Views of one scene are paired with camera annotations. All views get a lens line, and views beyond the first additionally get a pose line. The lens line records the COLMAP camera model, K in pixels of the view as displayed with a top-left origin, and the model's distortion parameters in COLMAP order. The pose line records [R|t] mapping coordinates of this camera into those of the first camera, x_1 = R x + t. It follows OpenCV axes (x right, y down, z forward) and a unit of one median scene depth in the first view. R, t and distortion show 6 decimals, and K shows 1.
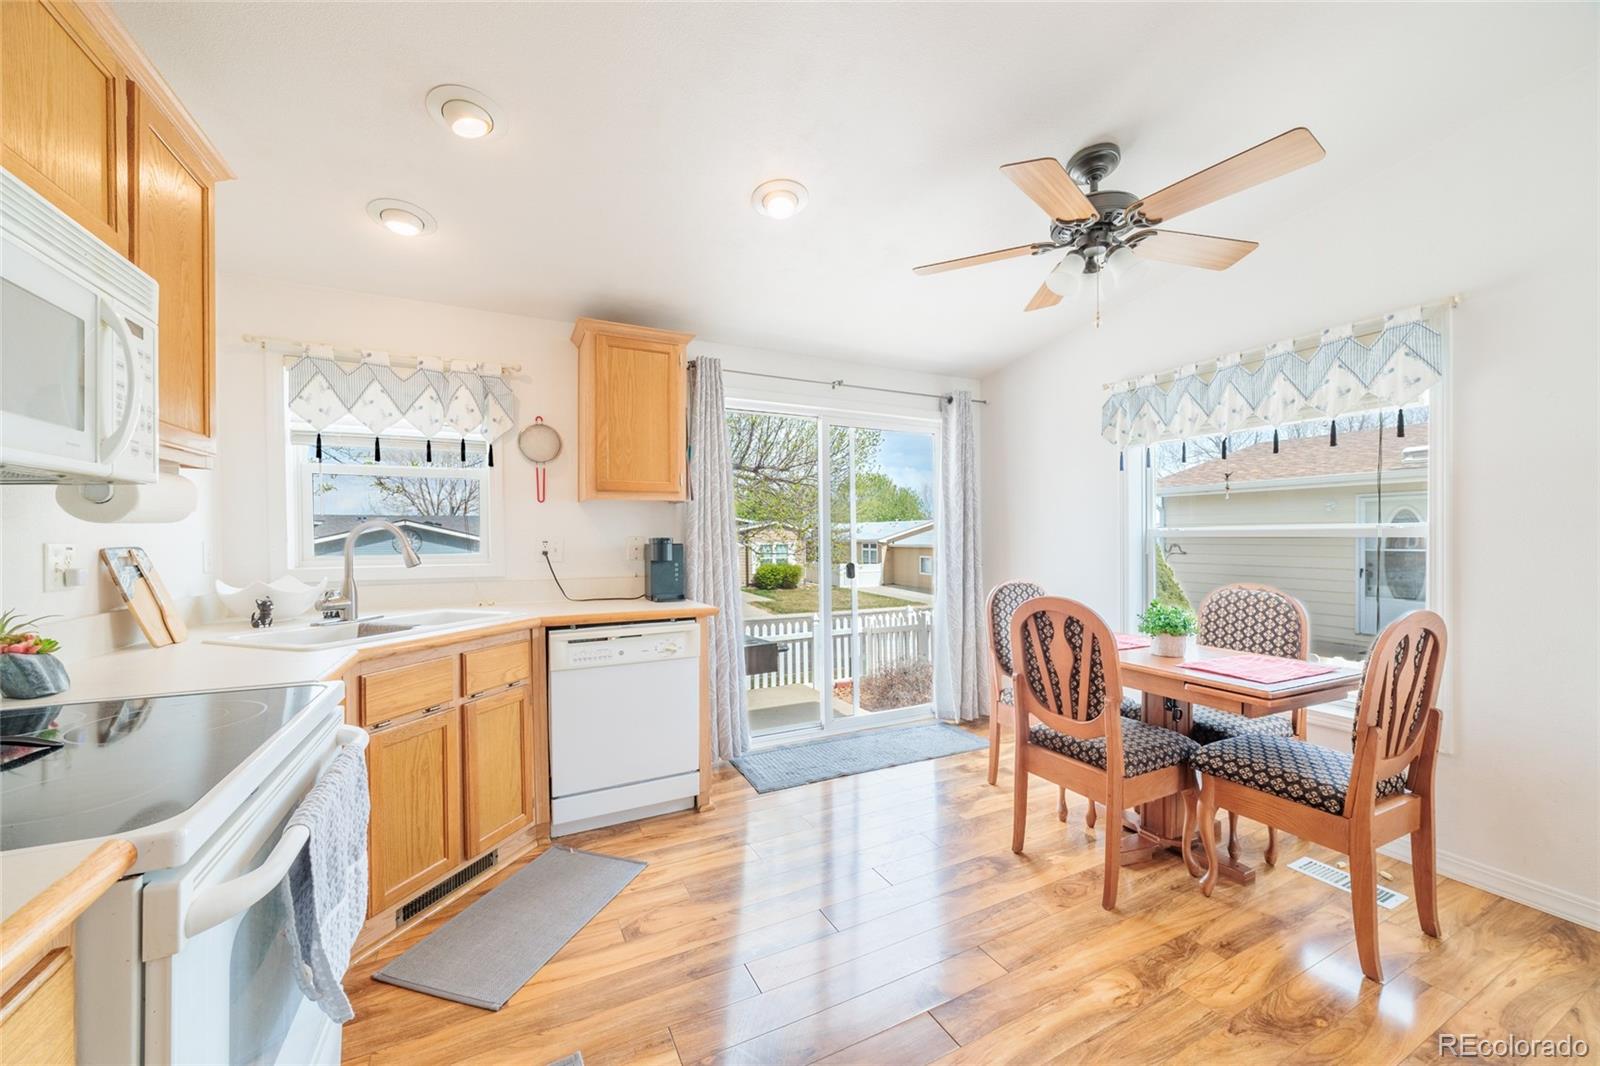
lens RADIAL K [[604.6, 0, 796.8], [0, 604.6, 538.9], [0, 0, 1]] dist [0.000336, 0.000318]
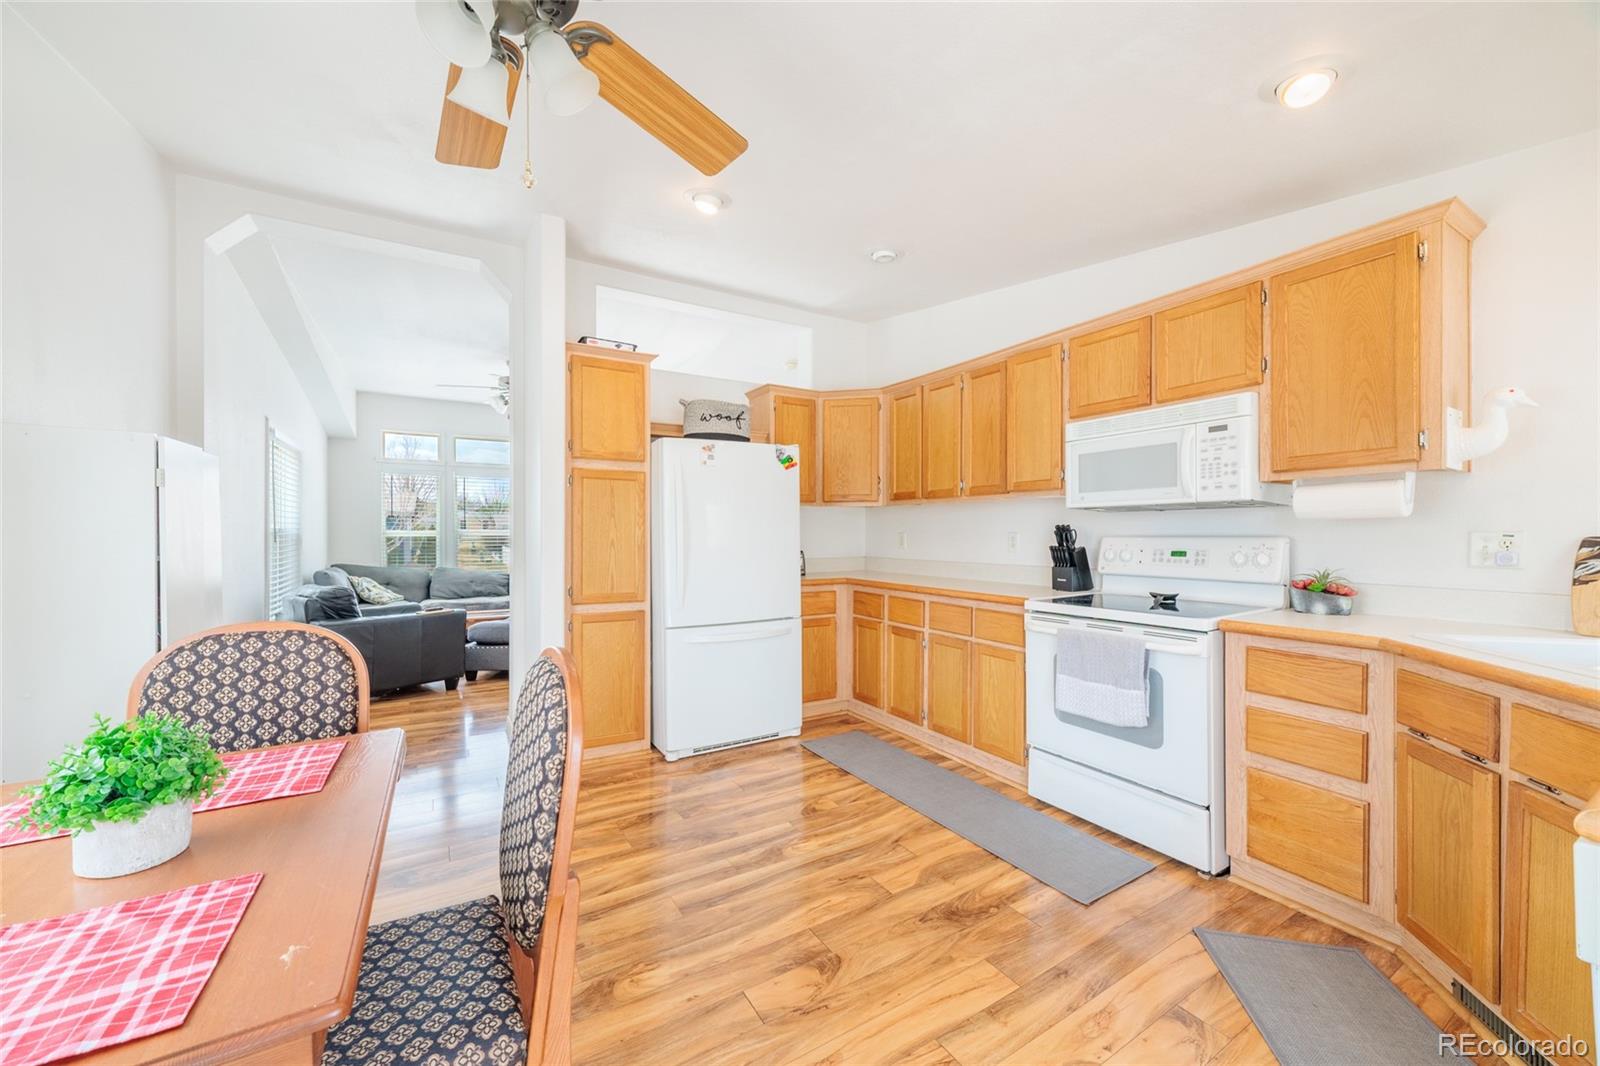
lens RADIAL K [[604.6, 0, 796.8], [0, 604.6, 538.9], [0, 0, 1]] dist [0.000336, 0.000318]
pose [[-0.997158, 0.007264, -0.074984, 0.231606], [0.006196, 0.999876, 0.014462, -0.002310], [0.075079, 0.013956, -0.997080, 1.351633]]
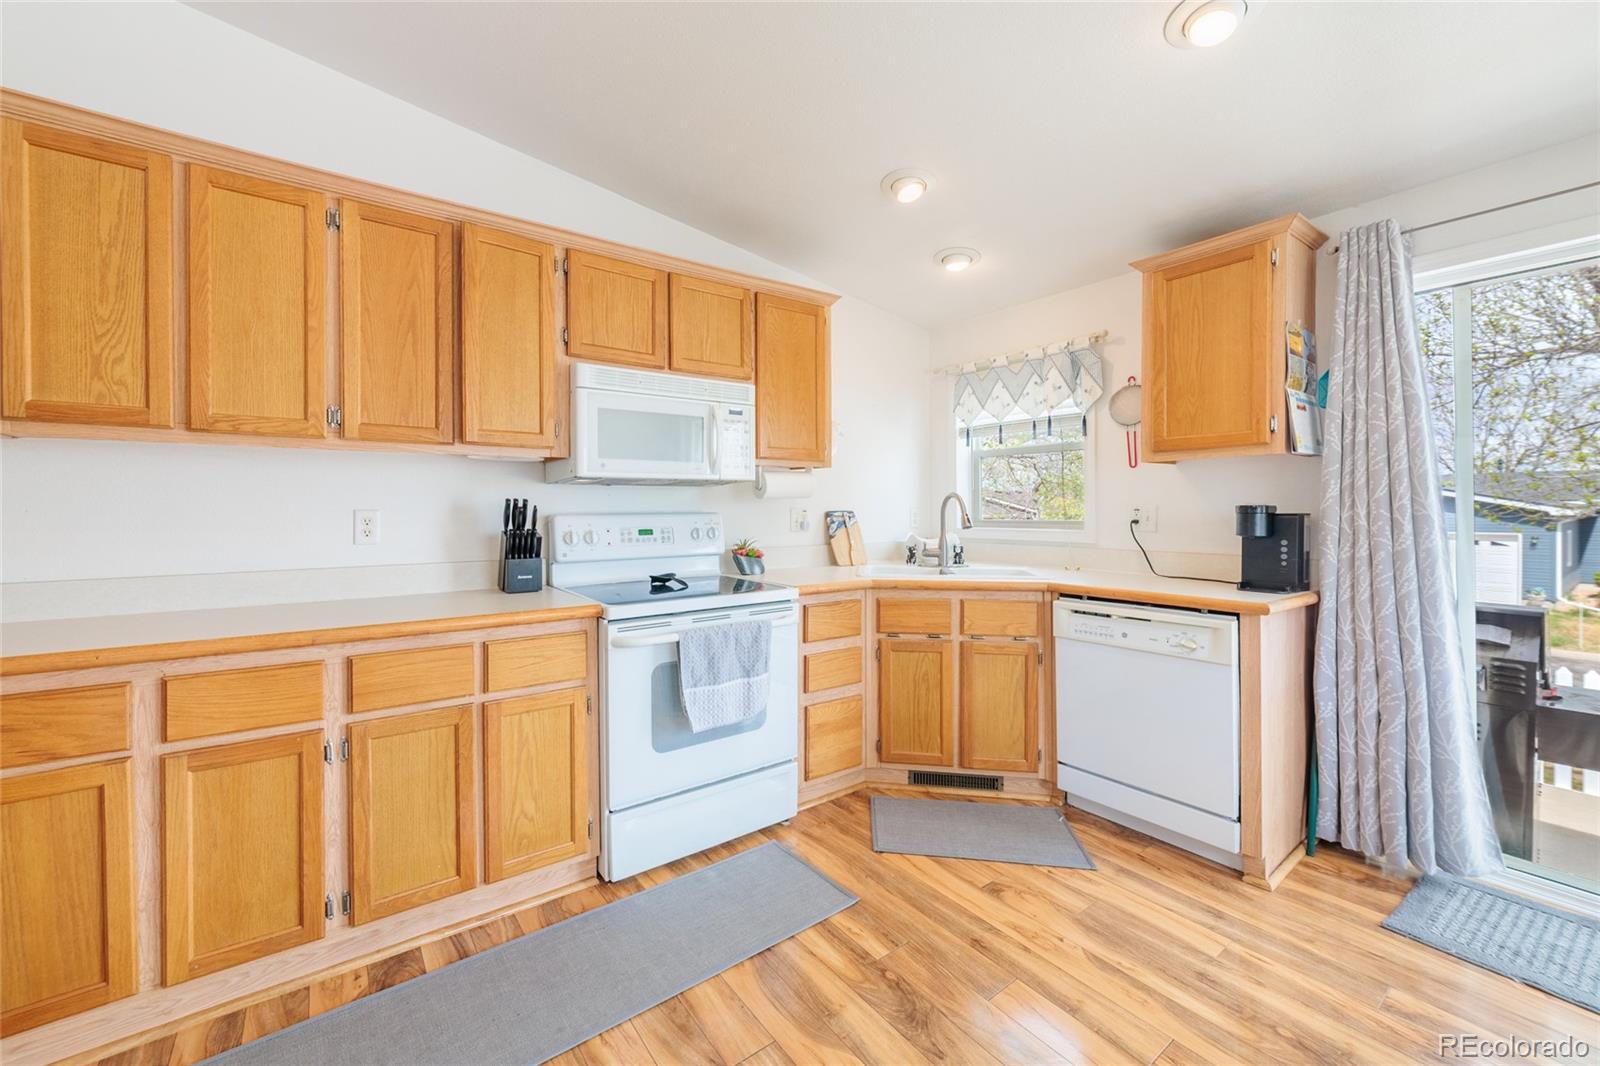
lens RADIAL K [[628.0, 0, 763.5], [0, 628.0, 516.0], [0, 0, 1]] dist [-0.002870, 0.000092]
pose [[0.147819, 0.016698, -0.988873, 0.551065], [-0.001935, 0.999860, 0.016594, -0.001061], [0.989012, -0.000539, 0.147831, 0.348603]]
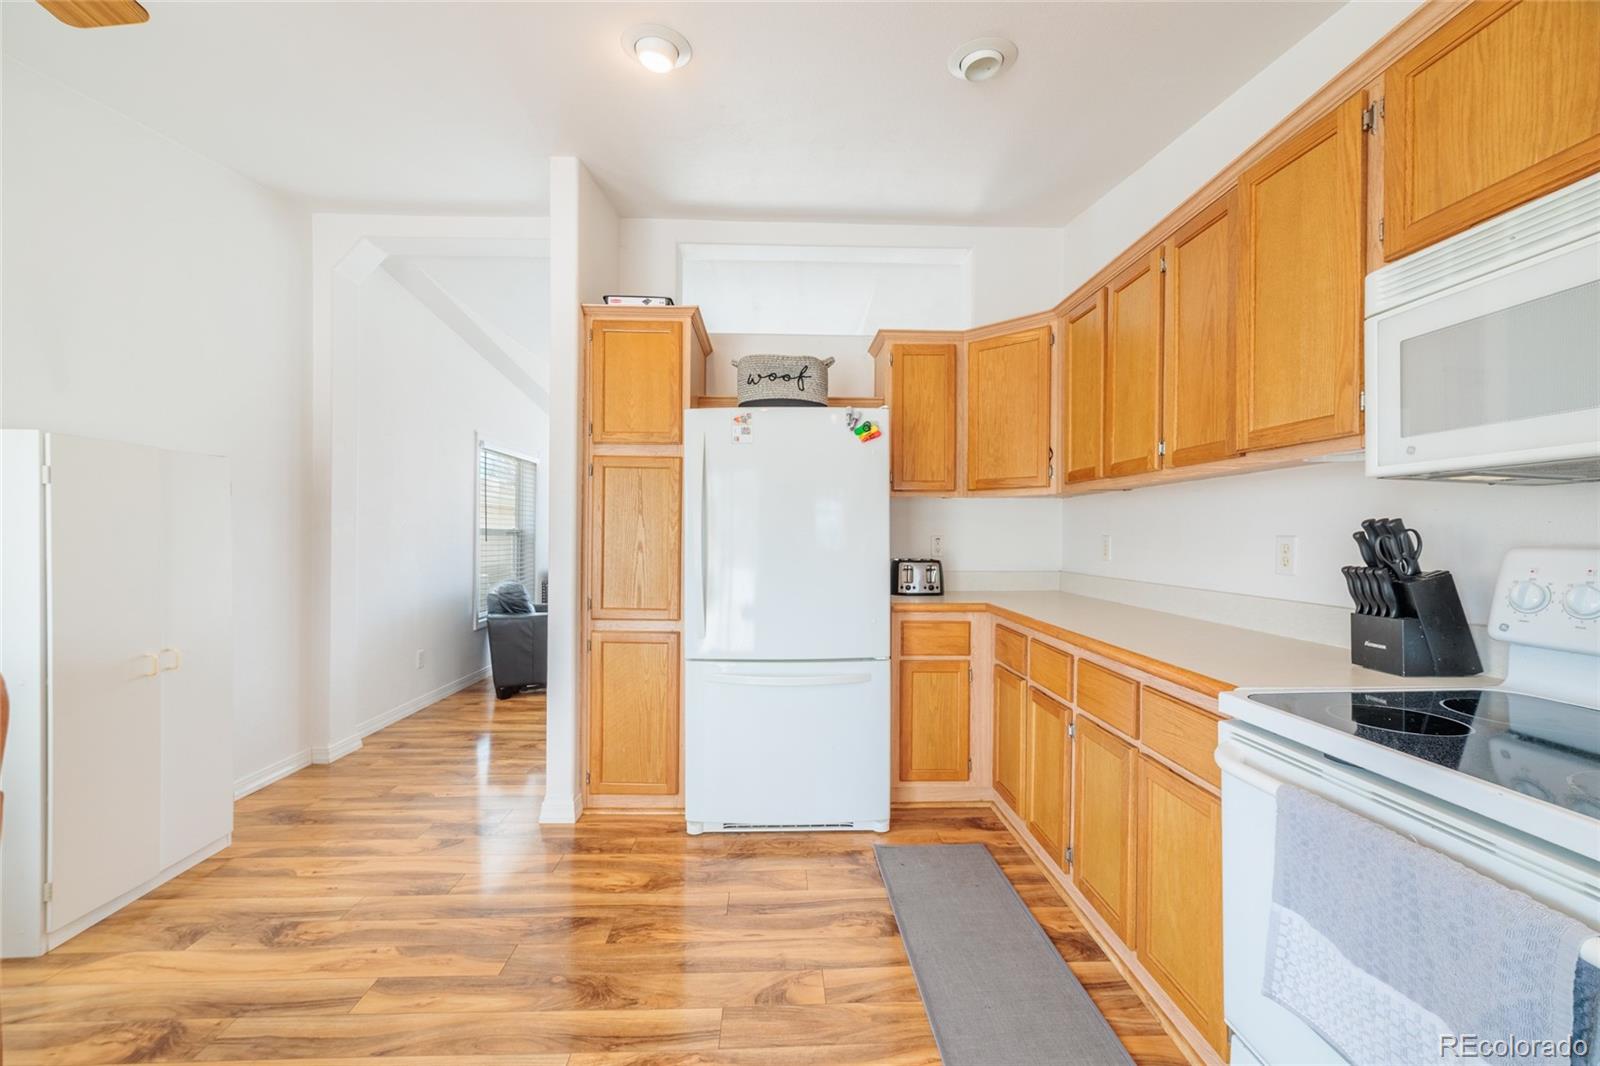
lens RADIAL K [[601.4, 0, 792.8], [0, 601.4, 539.1], [0, 0, 1]] dist [-0.002009, 0.000298]
pose [[-0.907940, -0.001397, 0.419099, -0.160962], [0.002487, 0.999959, 0.008722, 0.002317], [-0.419094, 0.008961, -0.907899, 0.854266]]
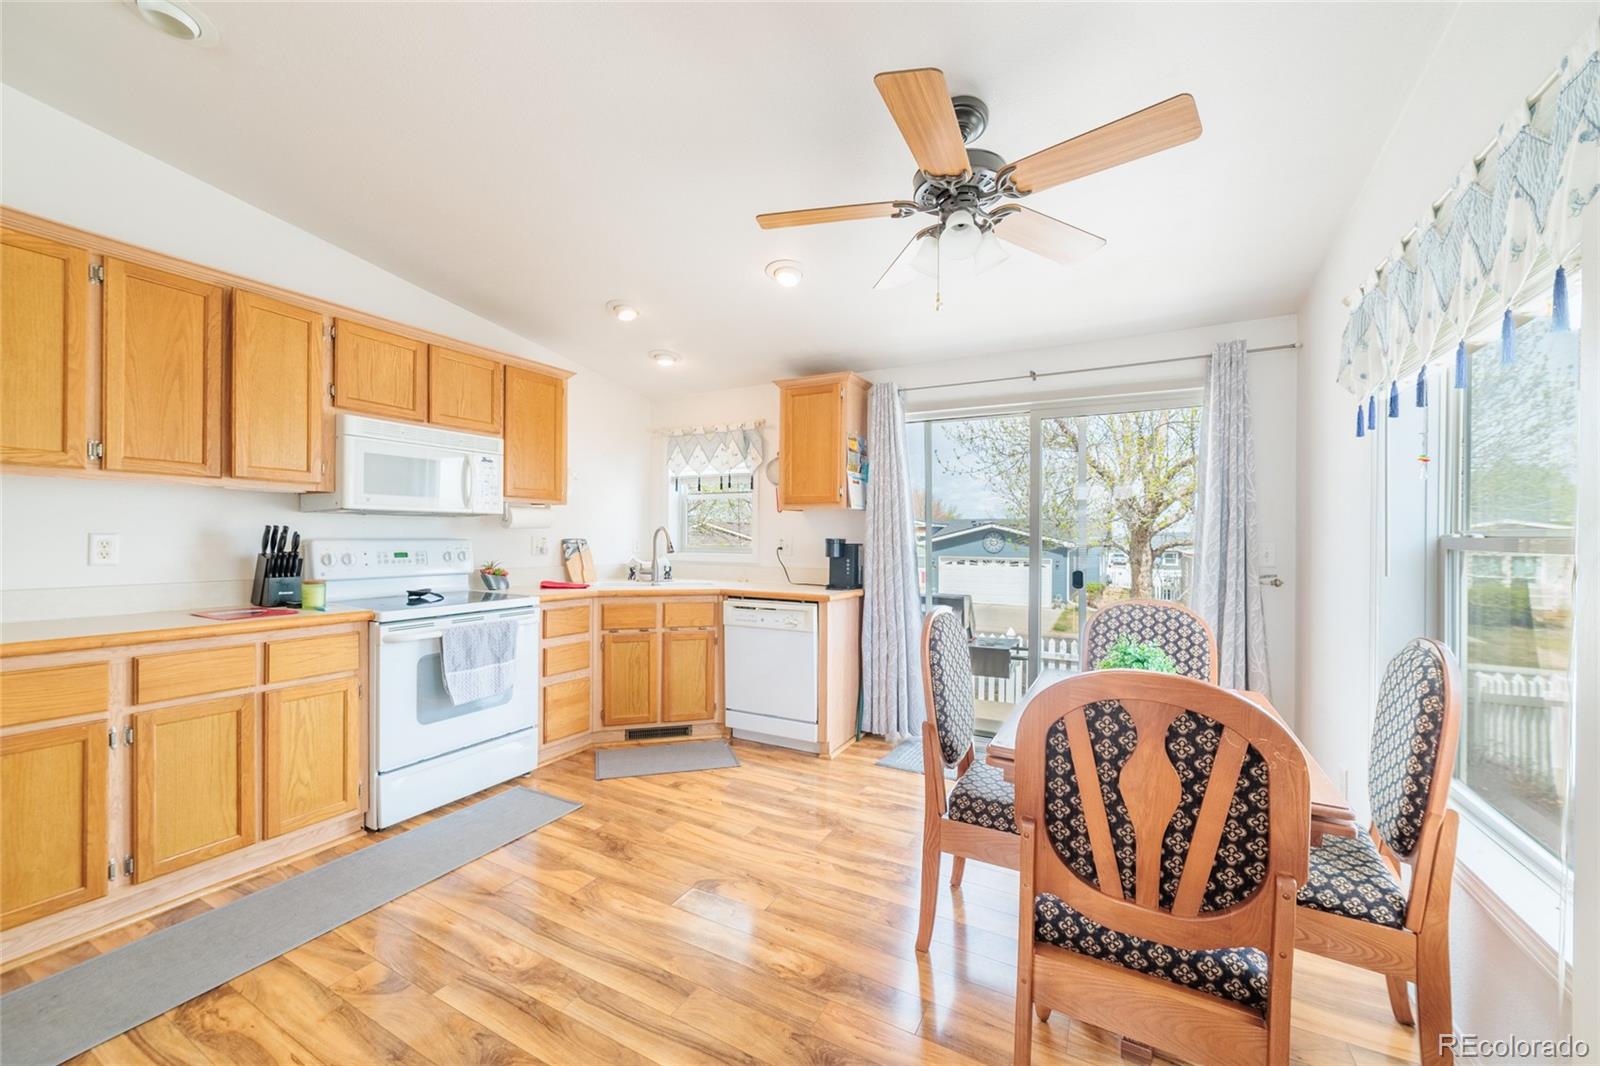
lens RADIAL K [[616.1, 0, 794.8], [0, 616.1, 542.1], [0, 0, 1]] dist [-0.000924, 0.000276]
pose [[0.569877, 0.017524, -0.821543, 0.944743], [-0.016913, 0.999811, 0.009595, -0.007085], [0.821556, 0.008427, 0.570065, 0.252017]]
